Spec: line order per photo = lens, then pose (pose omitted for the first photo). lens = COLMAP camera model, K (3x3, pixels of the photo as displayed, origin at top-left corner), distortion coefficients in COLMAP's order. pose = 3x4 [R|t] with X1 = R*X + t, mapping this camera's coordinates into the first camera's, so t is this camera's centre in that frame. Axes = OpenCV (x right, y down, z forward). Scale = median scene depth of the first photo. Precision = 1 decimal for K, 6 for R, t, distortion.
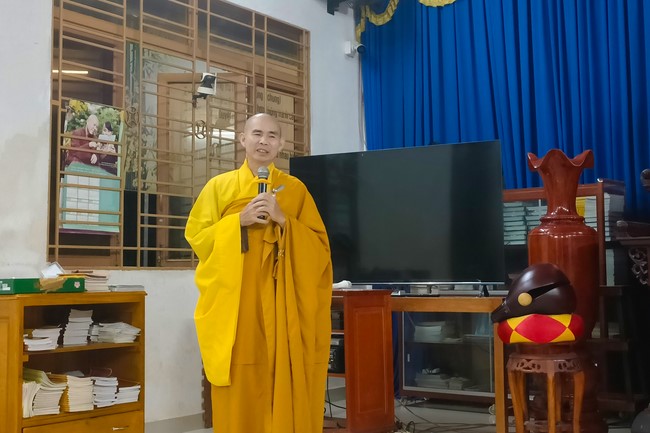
lens RADIAL K [[963.8, 0, 325.2], [0, 963.8, 234.5], [0, 0, 1]] dist [0.030283, 0.053636]
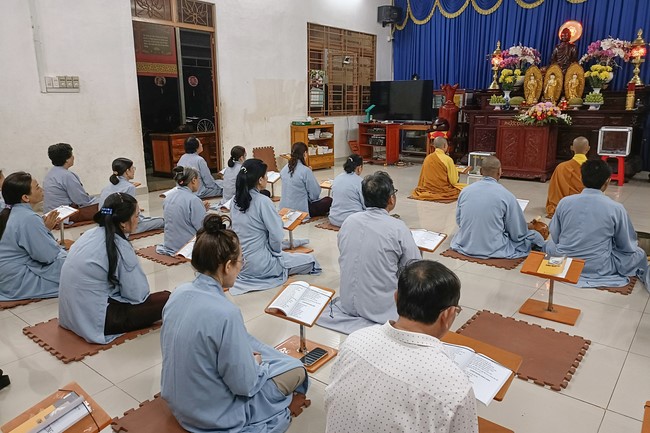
lens RADIAL K [[480.2, 0, 323.6], [0, 480.2, 193.5], [0, 0, 1]] dist [0.075516, -0.066478]
pose [[0.995869, 0.022983, -0.087842, -0.050044], [-0.001653, 0.971863, 0.235539, -0.113077], [0.090784, -0.234421, 0.967887, -0.839267]]
